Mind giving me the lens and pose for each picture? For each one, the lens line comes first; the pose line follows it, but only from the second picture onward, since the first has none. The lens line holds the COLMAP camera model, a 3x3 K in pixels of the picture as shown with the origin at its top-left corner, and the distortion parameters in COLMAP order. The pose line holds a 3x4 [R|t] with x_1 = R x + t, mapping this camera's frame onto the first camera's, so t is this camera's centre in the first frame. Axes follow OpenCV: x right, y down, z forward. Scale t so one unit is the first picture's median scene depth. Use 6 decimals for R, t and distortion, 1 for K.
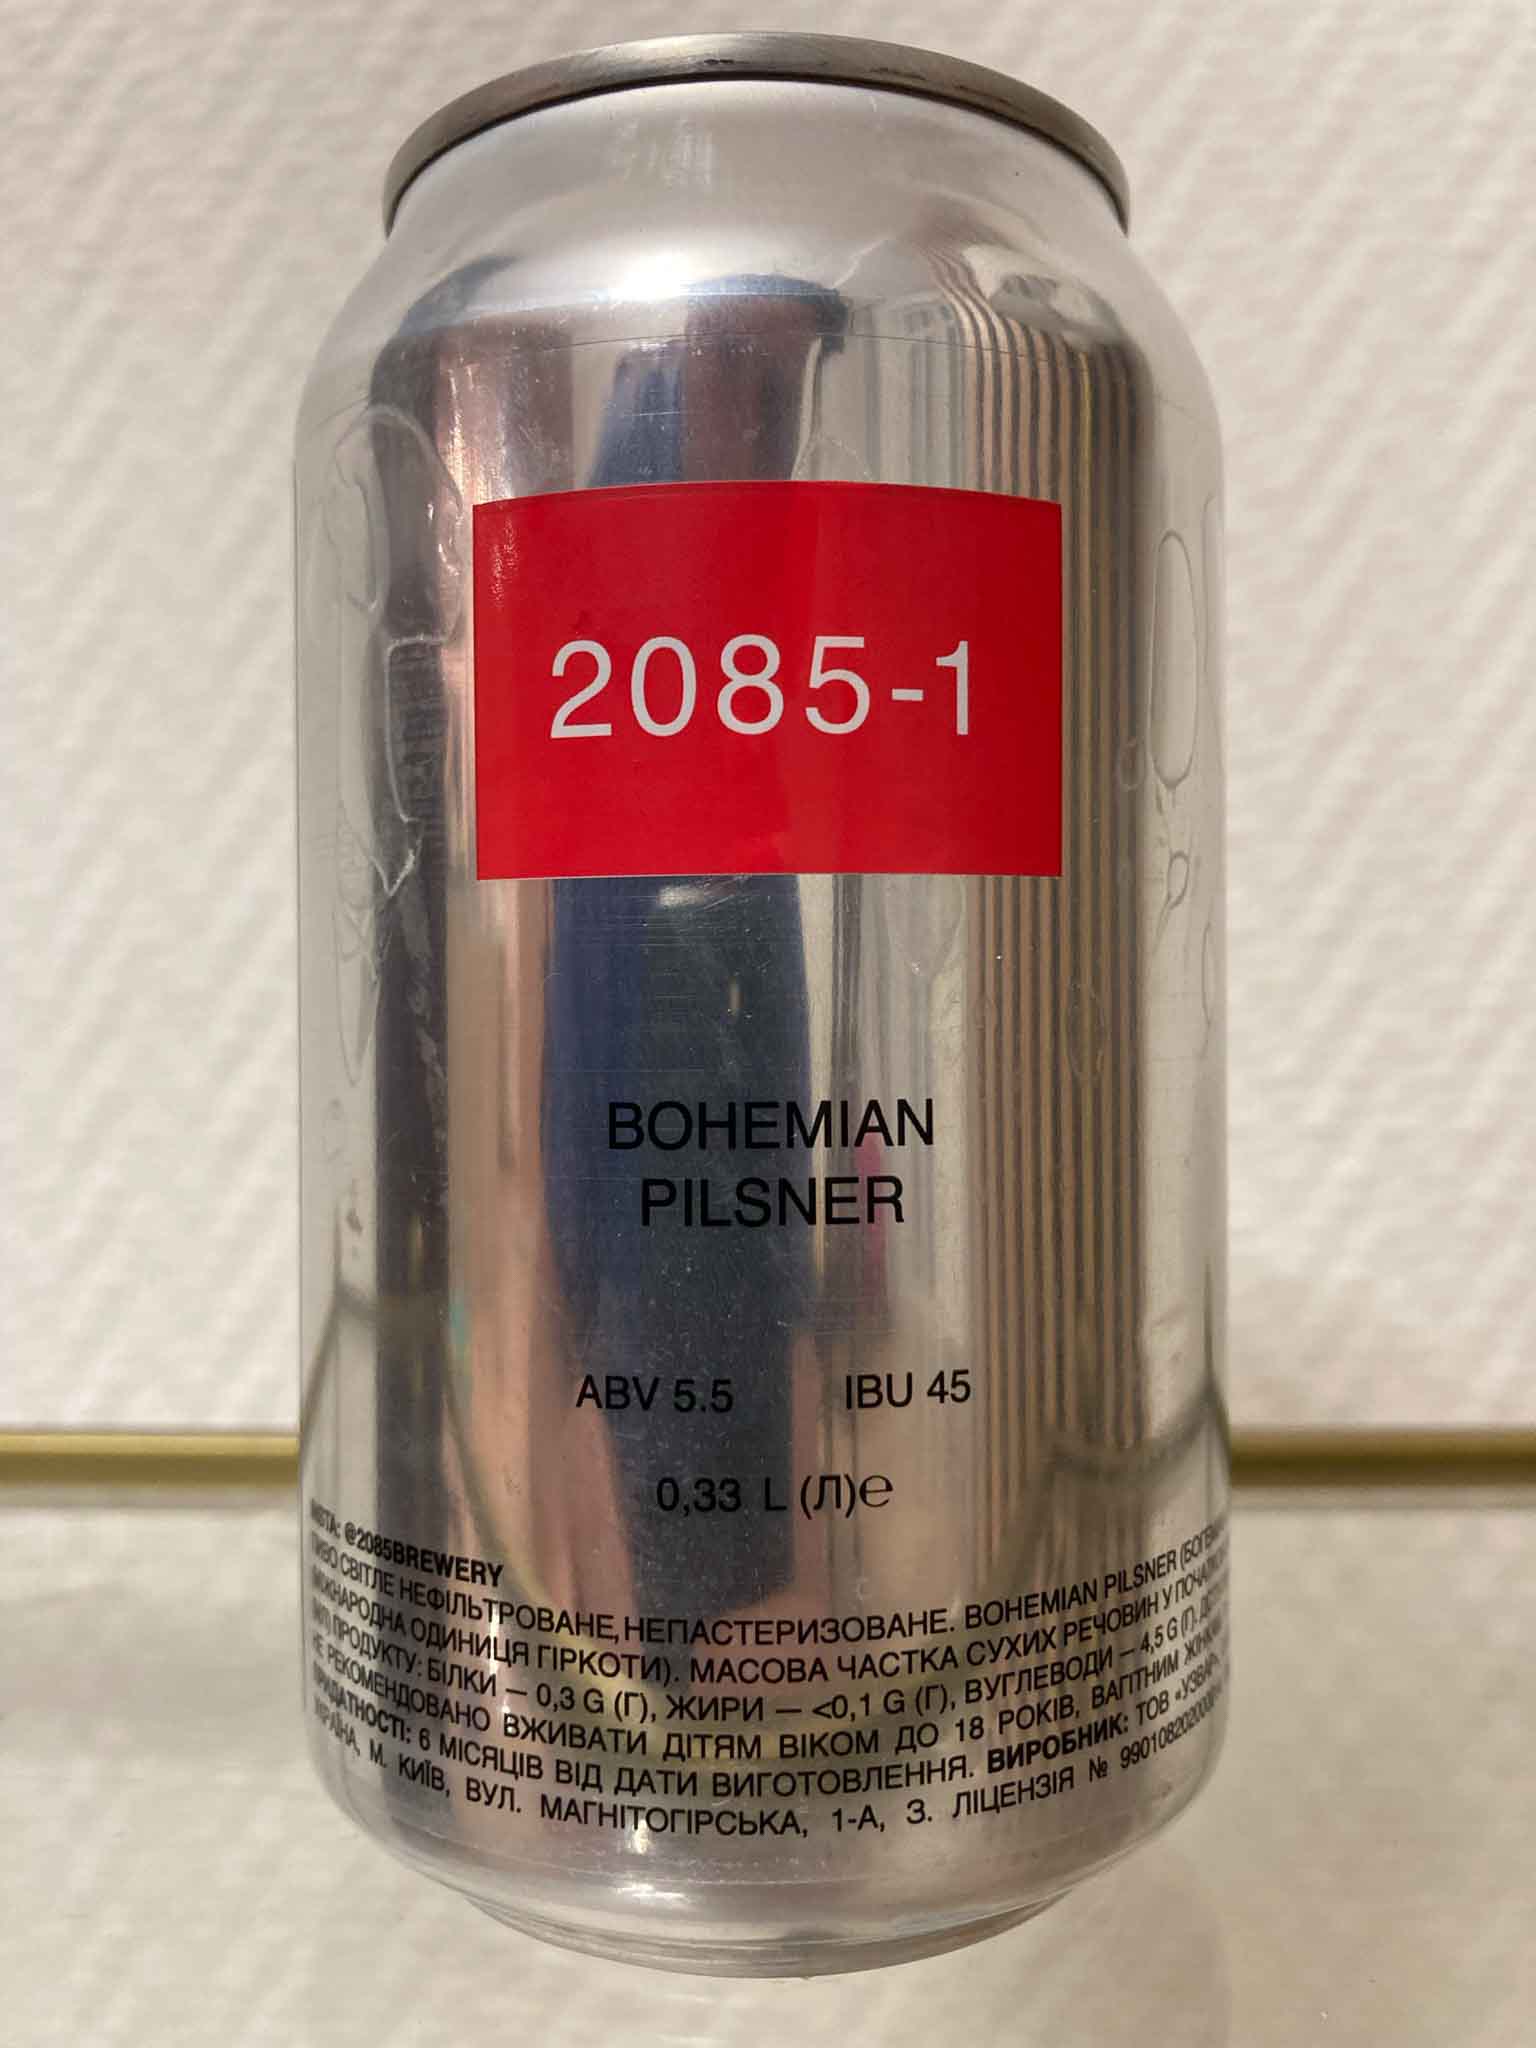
lens RADIAL K [[1686.7, 0, 753.2], [0, 1686.7, 1006.2], [0, 0, 1]] dist [-0.007629, -0.007552]
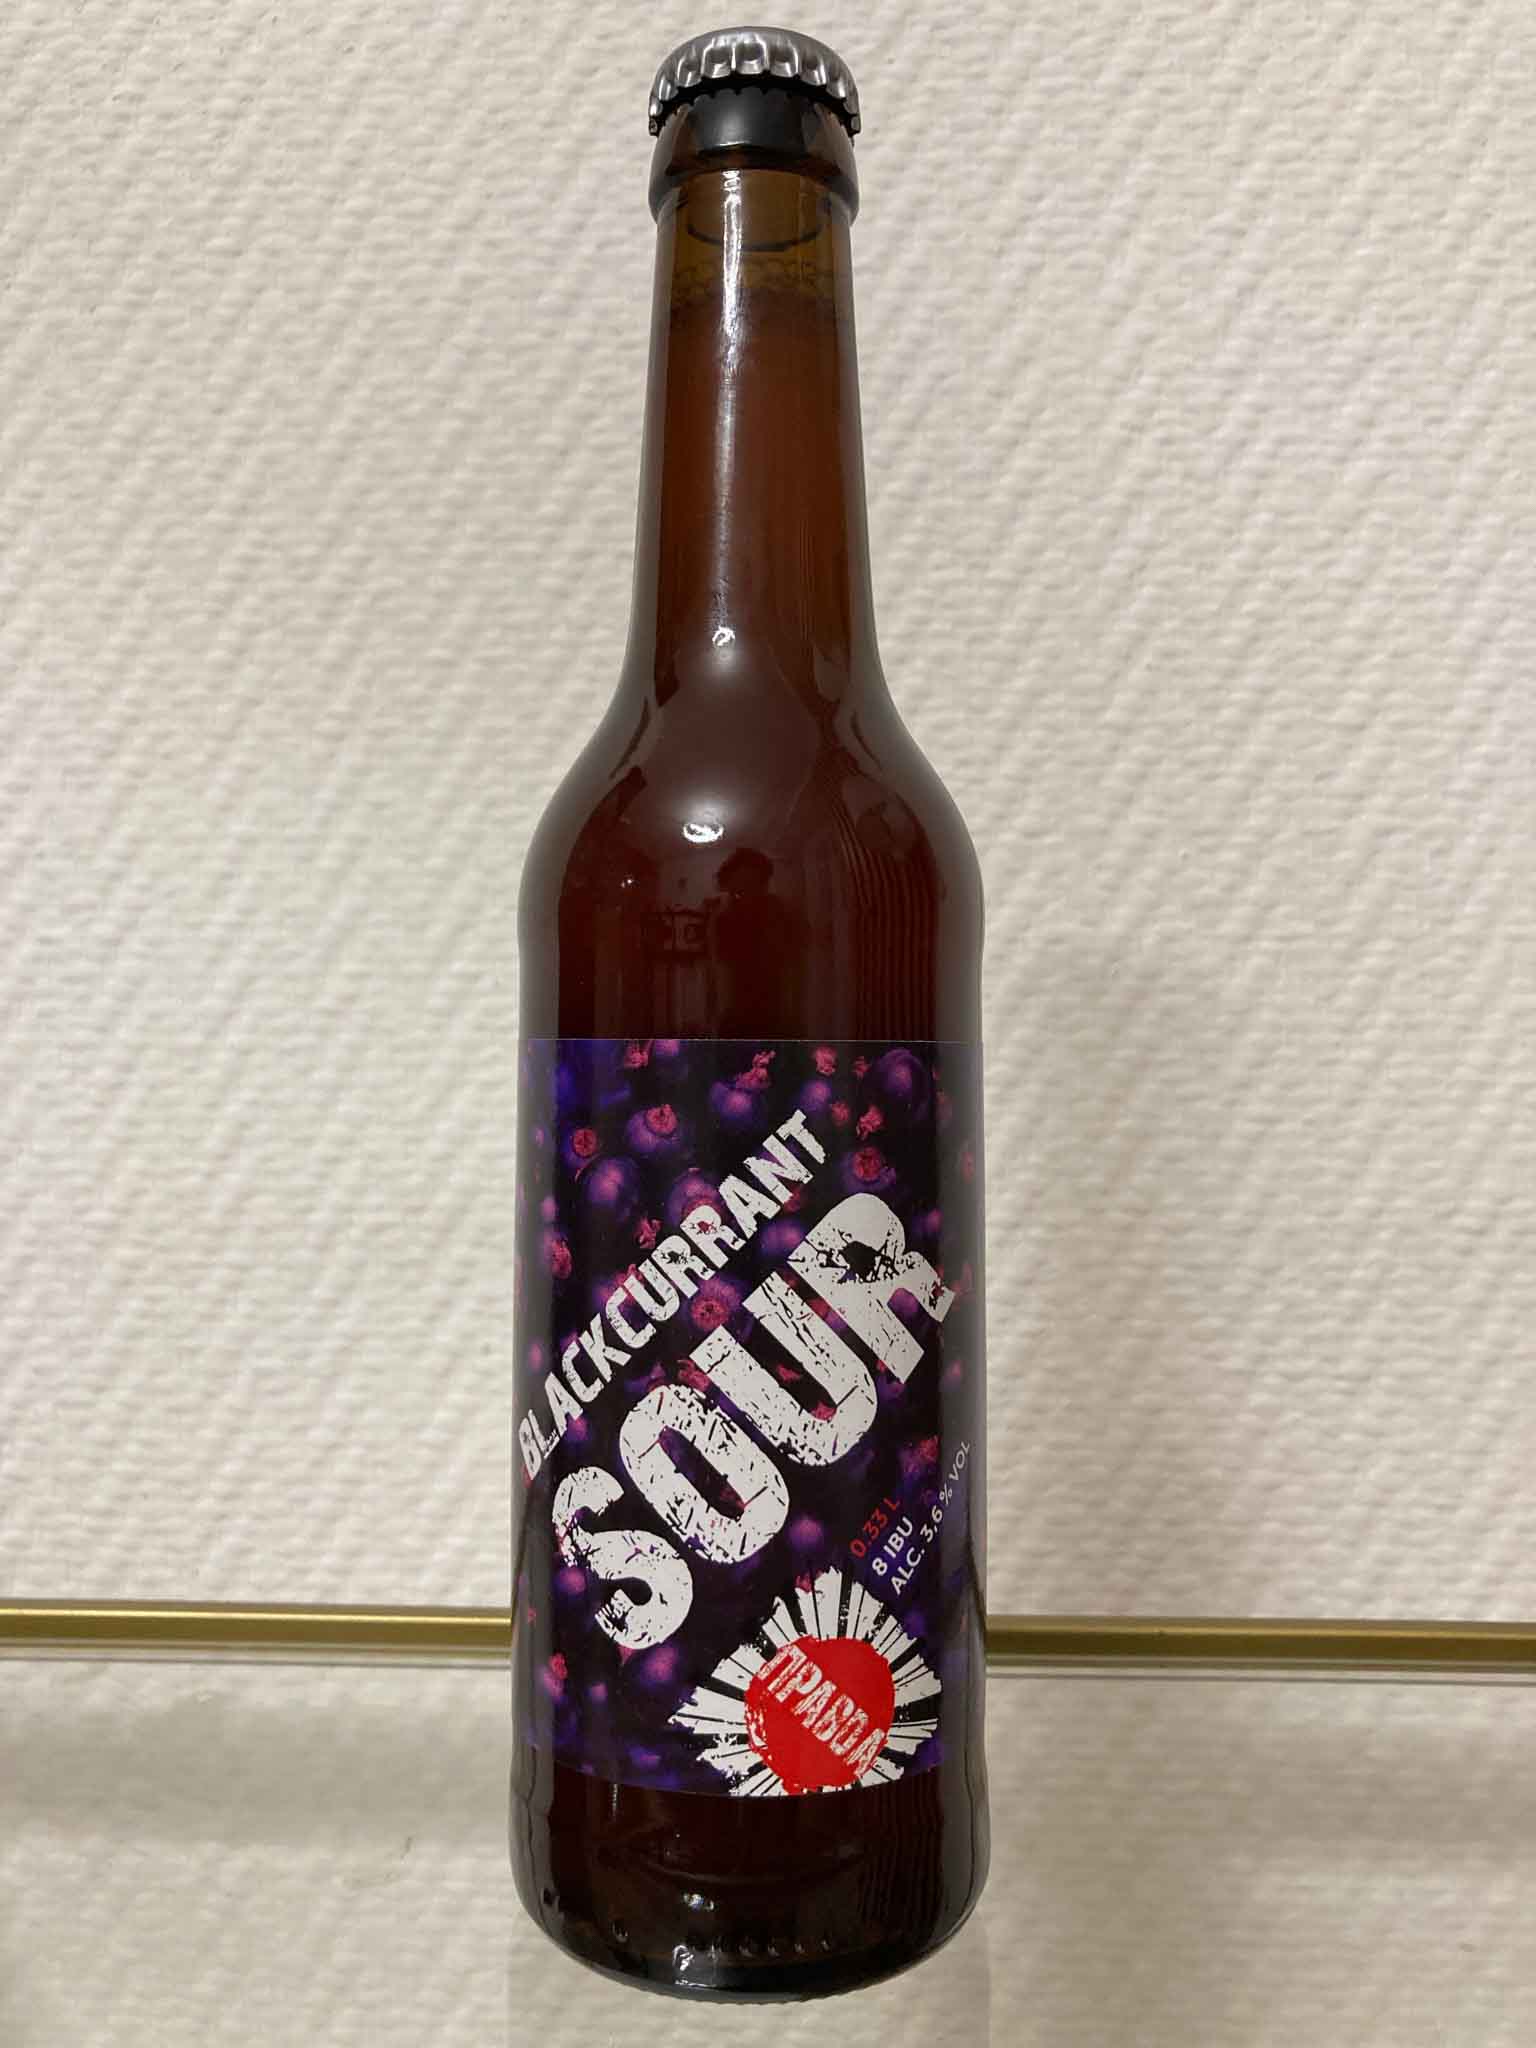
lens RADIAL K [[1686.7, 0, 818.1], [0, 1686.7, 1032.5], [0, 0, 1]] dist [-0.007629, -0.007552]
pose [[0.999705, 0.003459, -0.024031, 0.028948], [-0.004157, 0.999569, -0.029064, -0.157037], [0.023920, 0.029155, 0.999289, -0.367124]]
